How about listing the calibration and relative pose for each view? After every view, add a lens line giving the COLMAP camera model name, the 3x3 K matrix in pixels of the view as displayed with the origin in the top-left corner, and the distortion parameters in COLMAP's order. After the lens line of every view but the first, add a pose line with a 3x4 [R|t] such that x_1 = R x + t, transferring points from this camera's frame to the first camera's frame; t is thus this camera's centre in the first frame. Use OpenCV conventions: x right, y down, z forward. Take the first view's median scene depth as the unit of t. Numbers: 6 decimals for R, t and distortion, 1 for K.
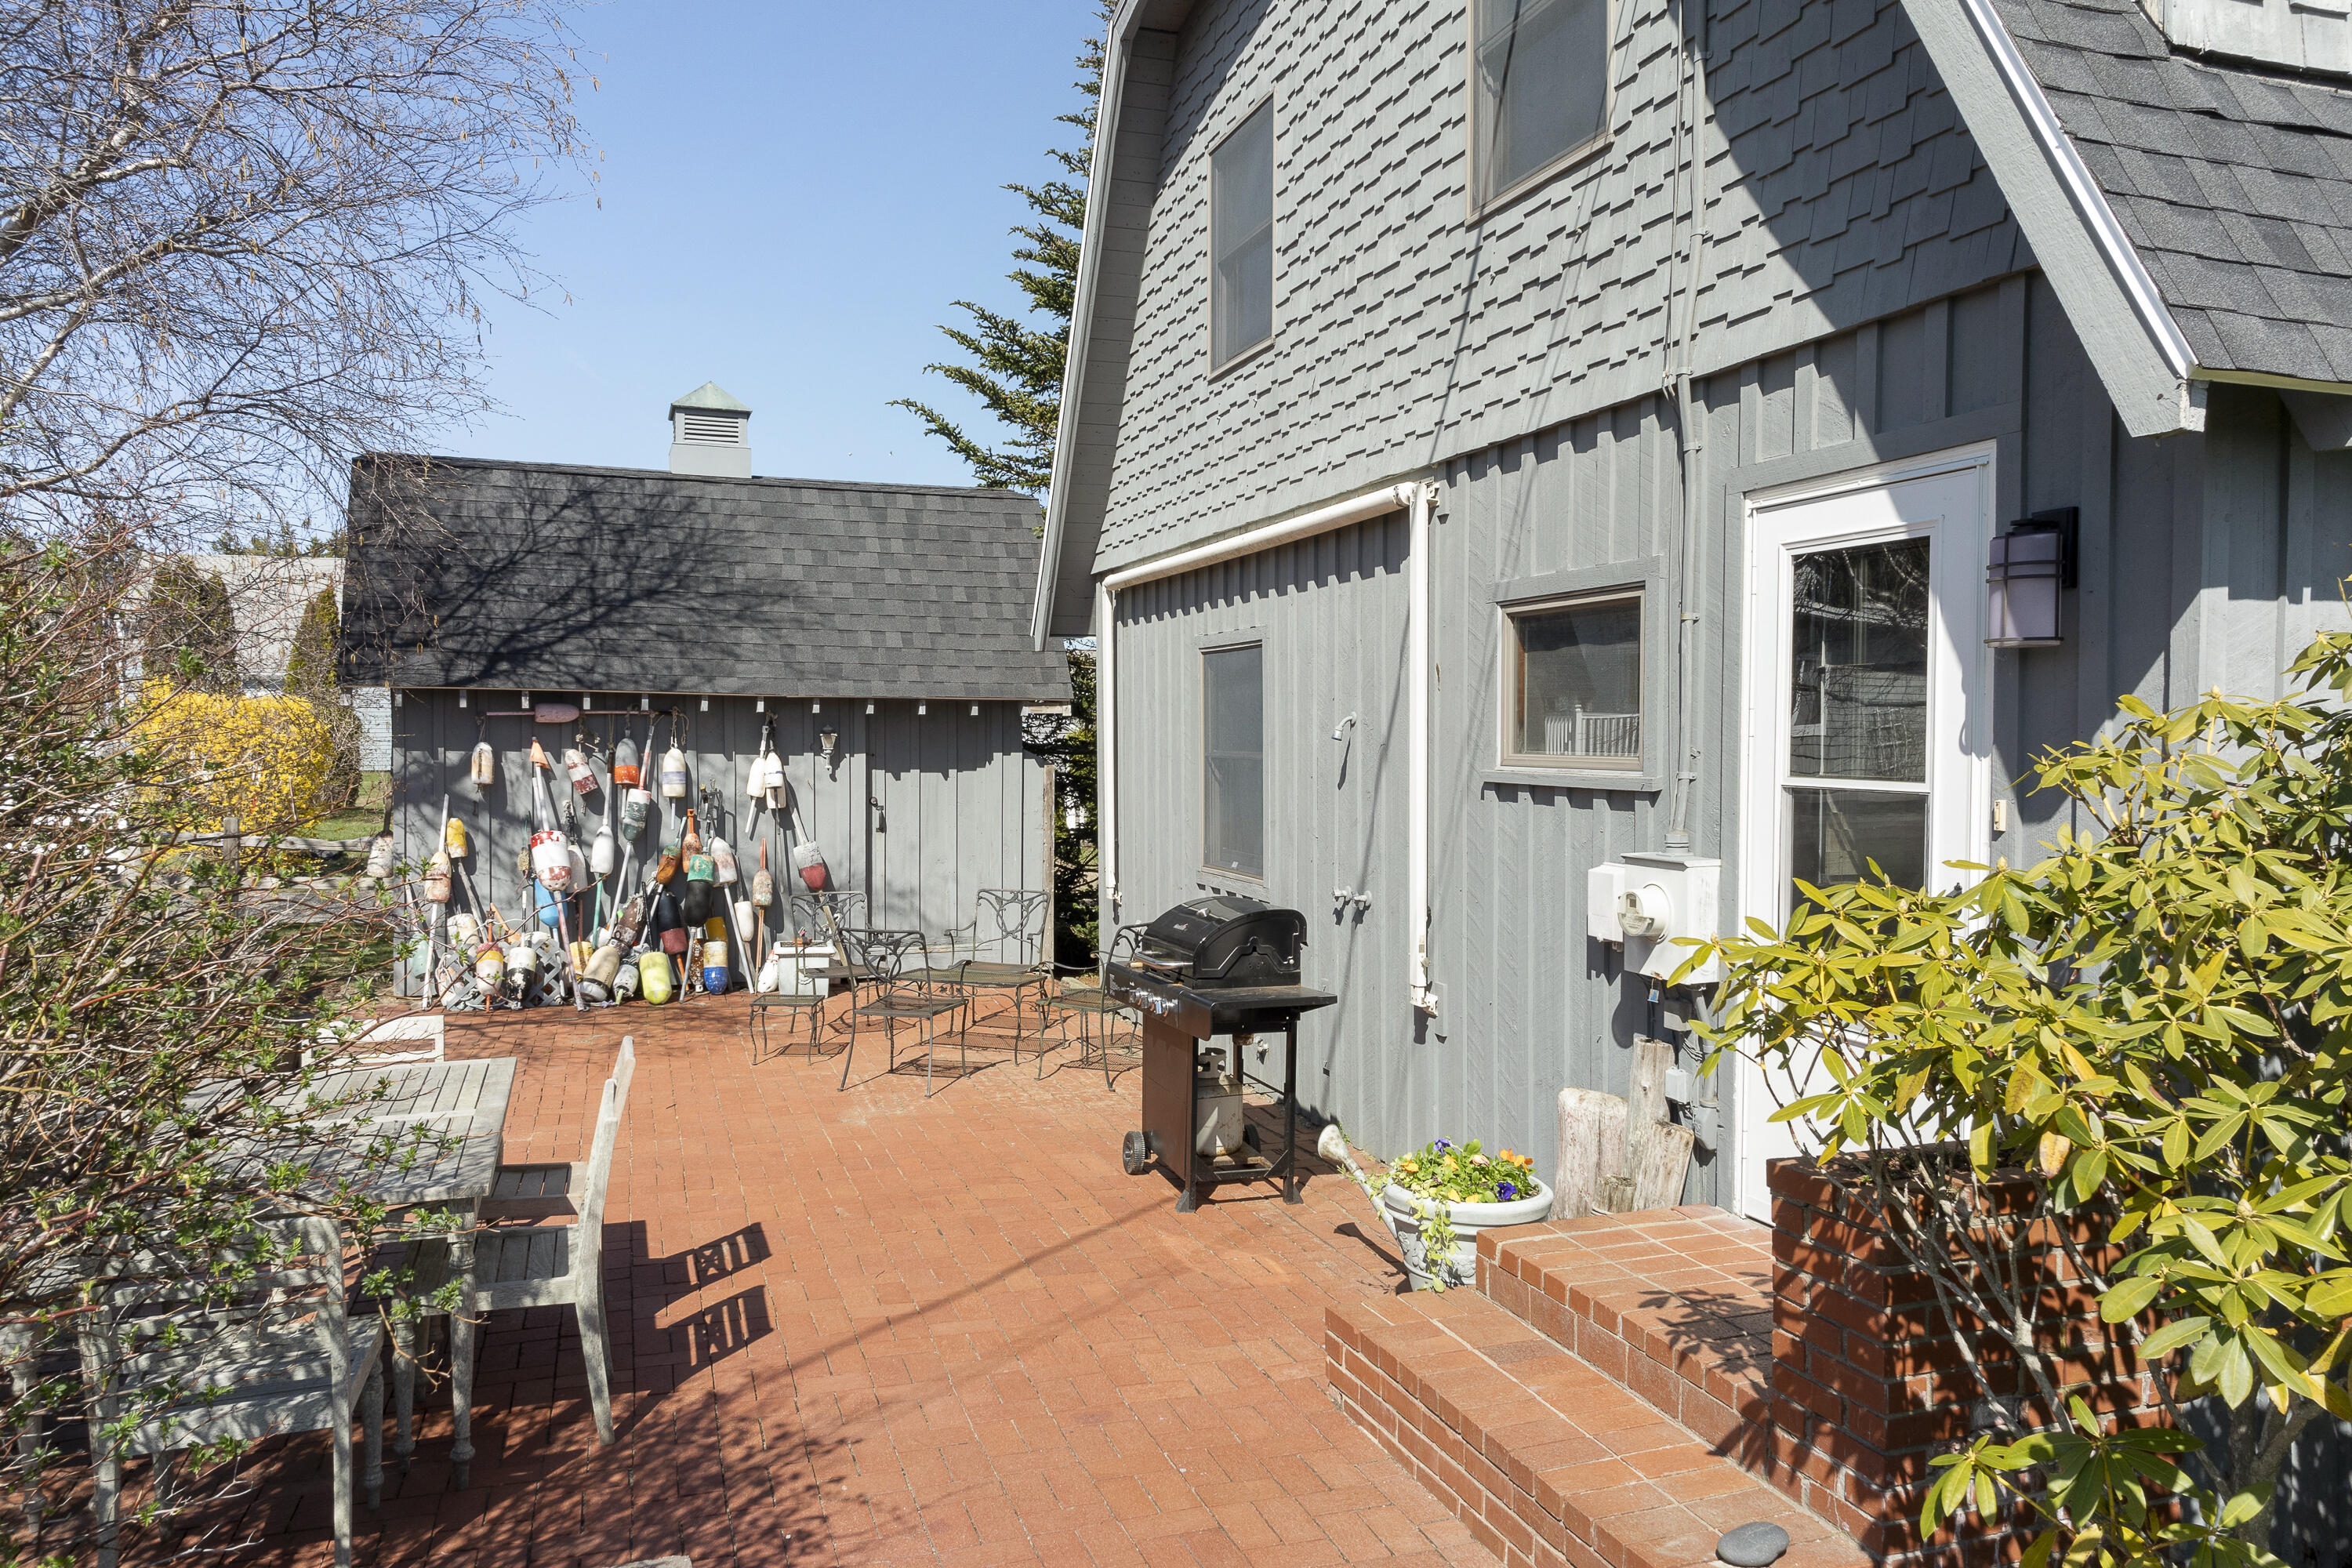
lens RADIAL K [[1625.6, 0, 1176.0], [0, 1625.6, 784.0], [0, 0, 1]] dist [-0.006754, 0.003421]
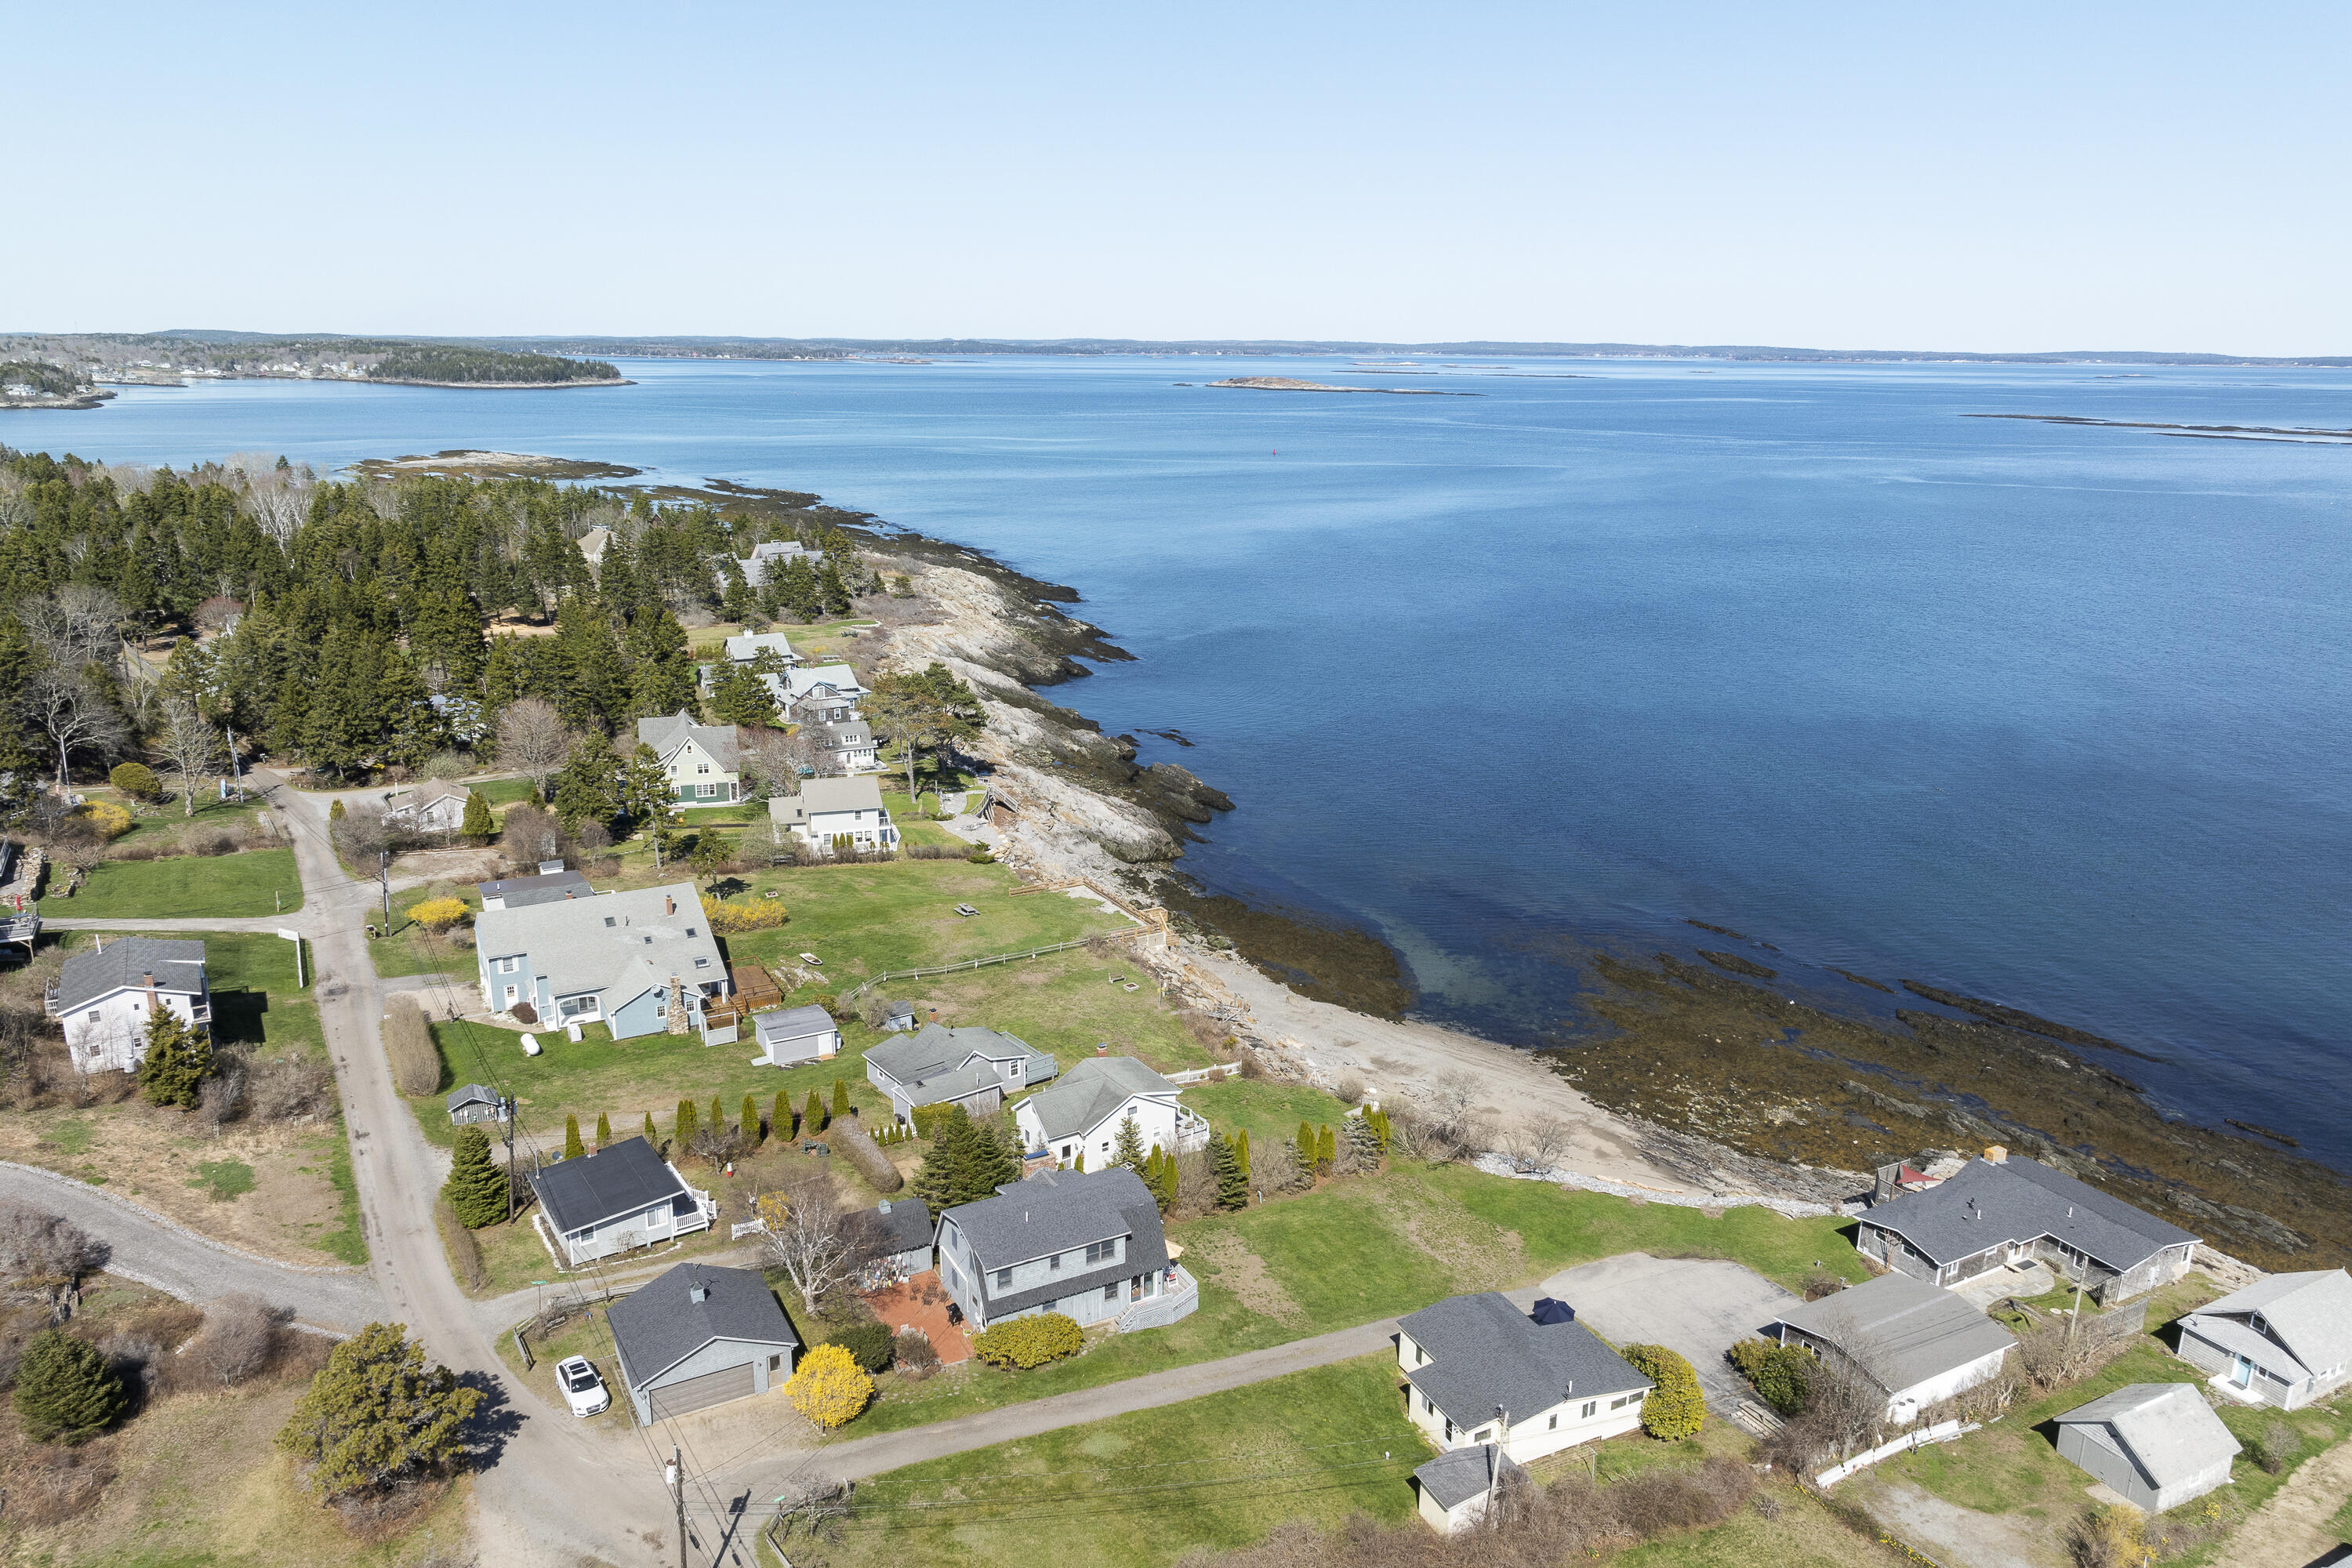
lens RADIAL K [[1625.6, 0, 1176.0], [0, 1625.6, 784.0], [0, 0, 1]] dist [-0.006754, 0.003421]
pose [[0.985635, -0.035595, 0.165095, -0.146689], [-0.003588, 0.972903, 0.231185, -4.559171], [-0.168850, -0.228456, 0.958800, -7.095593]]
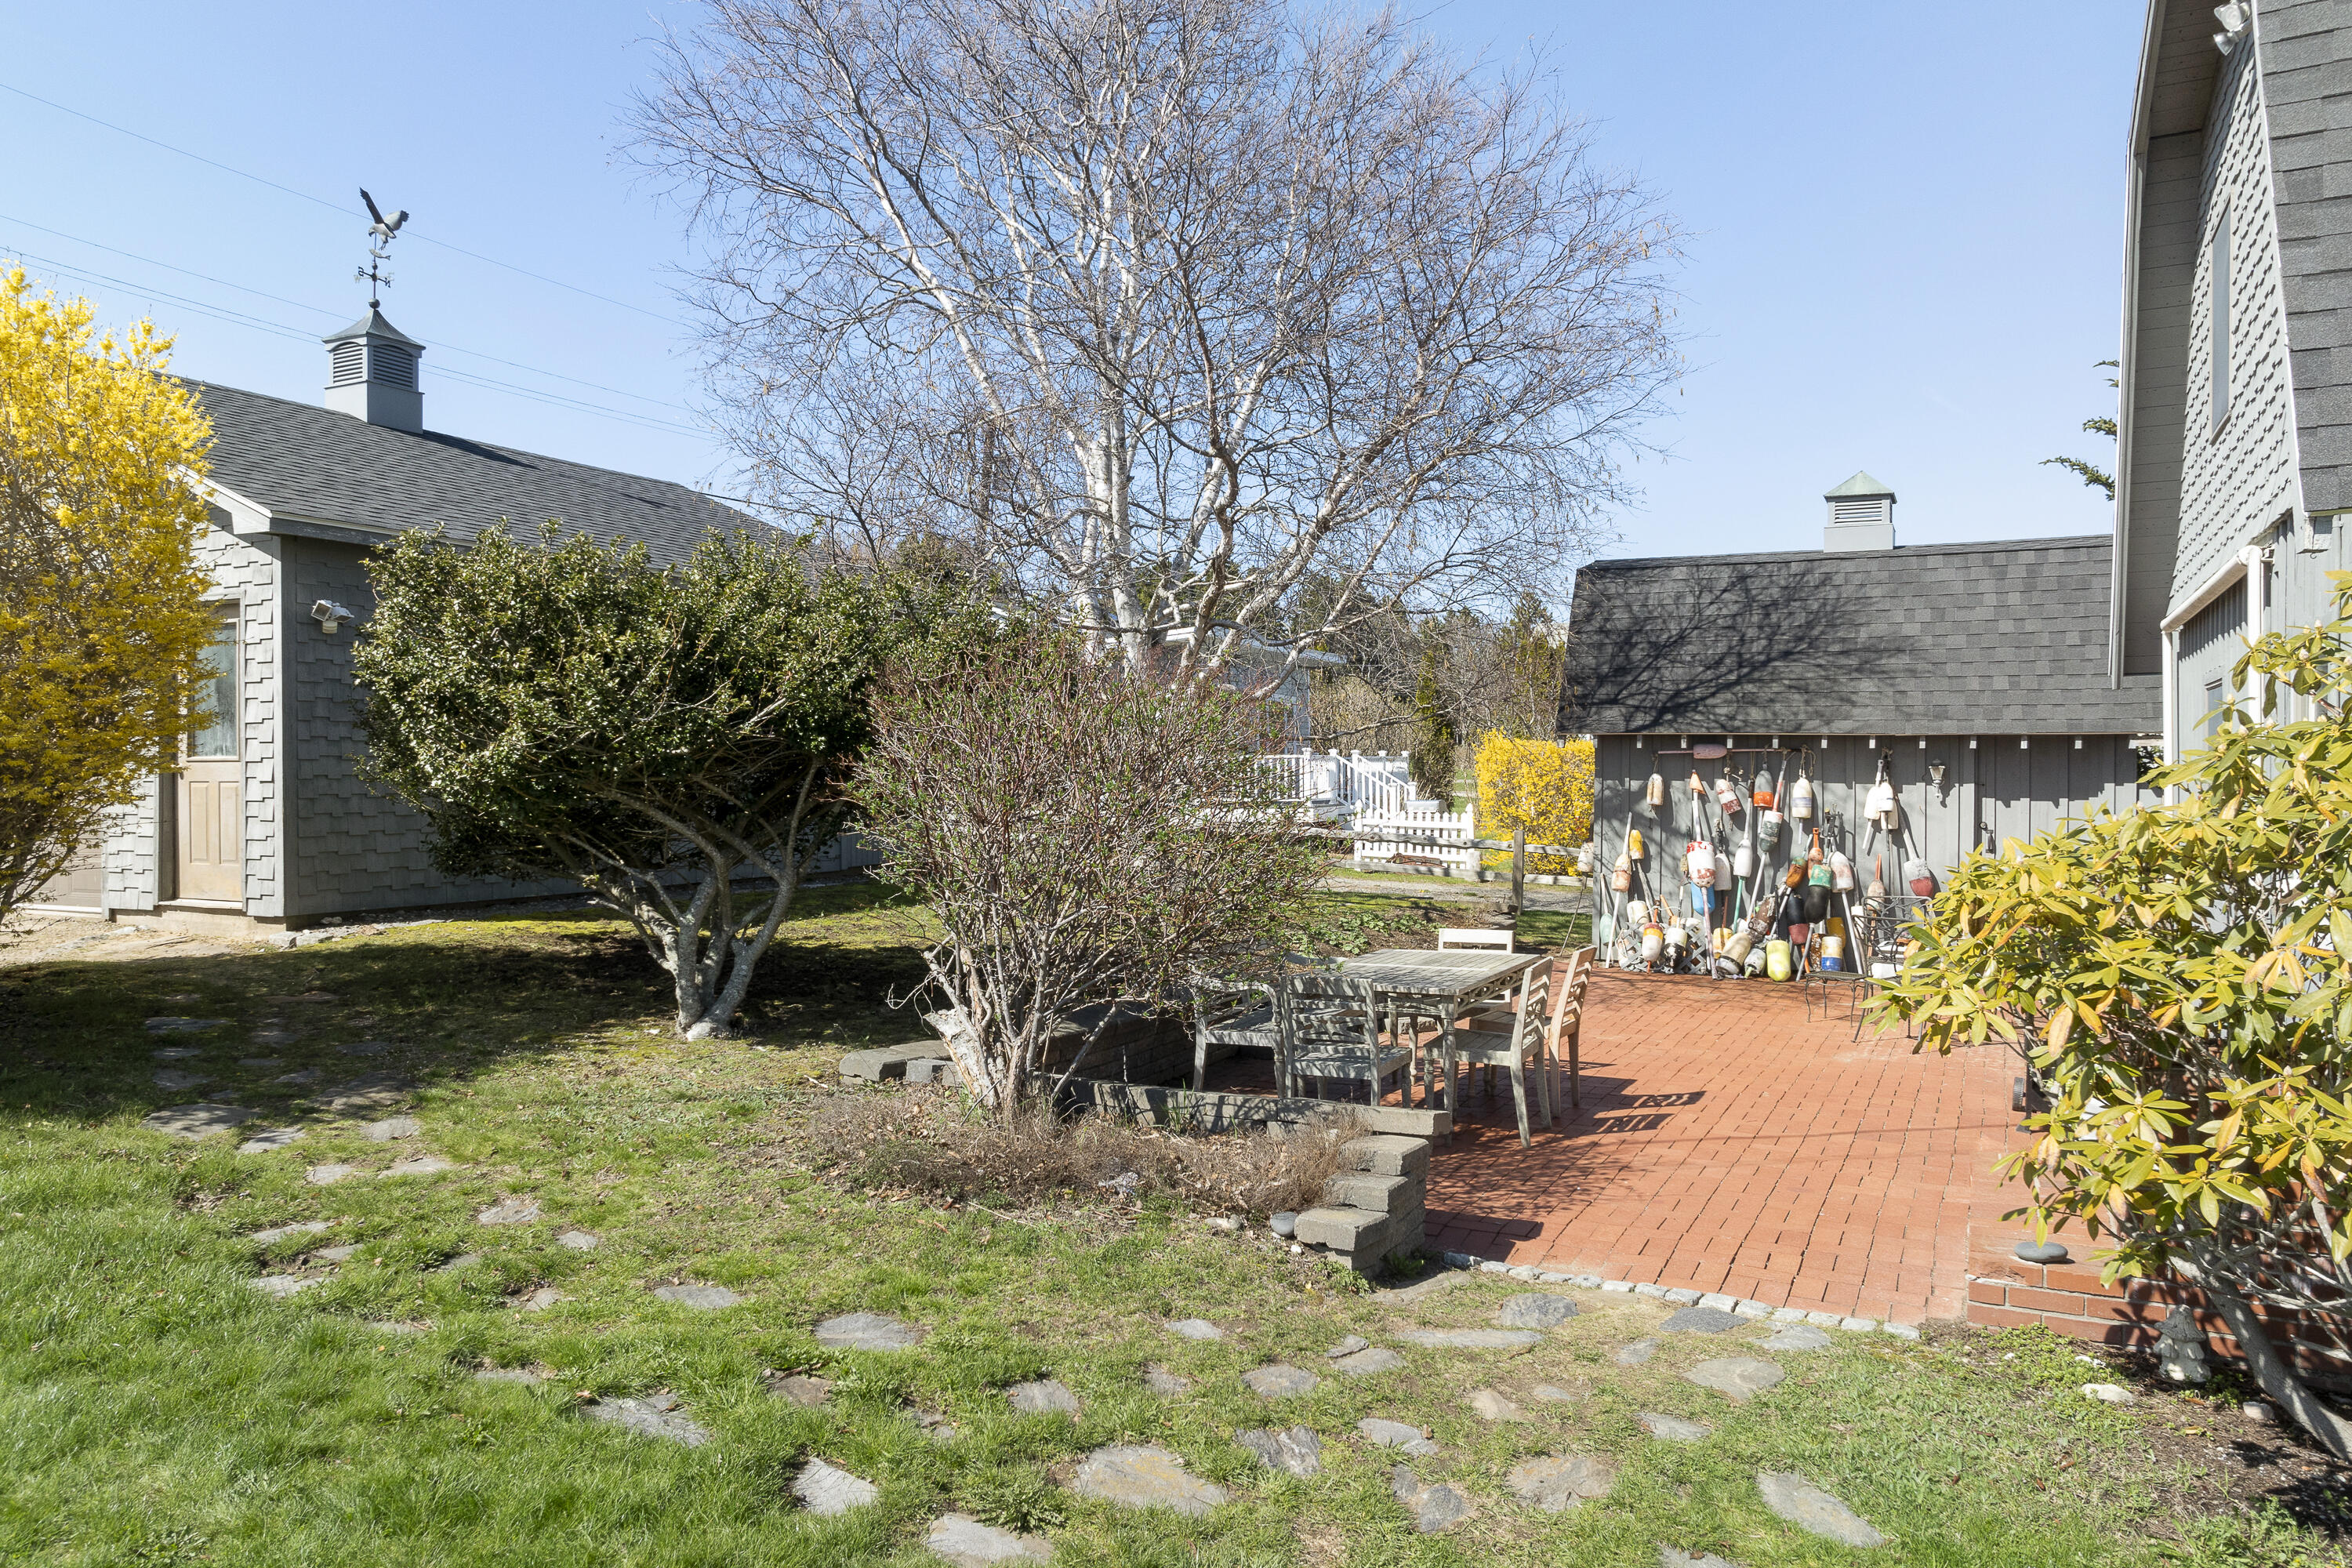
lens RADIAL K [[1625.6, 0, 1176.0], [0, 1625.6, 784.0], [0, 0, 1]] dist [-0.006754, 0.003421]
pose [[0.696139, 0.001566, -0.717905, 0.253231], [-0.019367, 0.999675, -0.016599, 0.012243], [0.717646, 0.025459, 0.695943, -0.209567]]
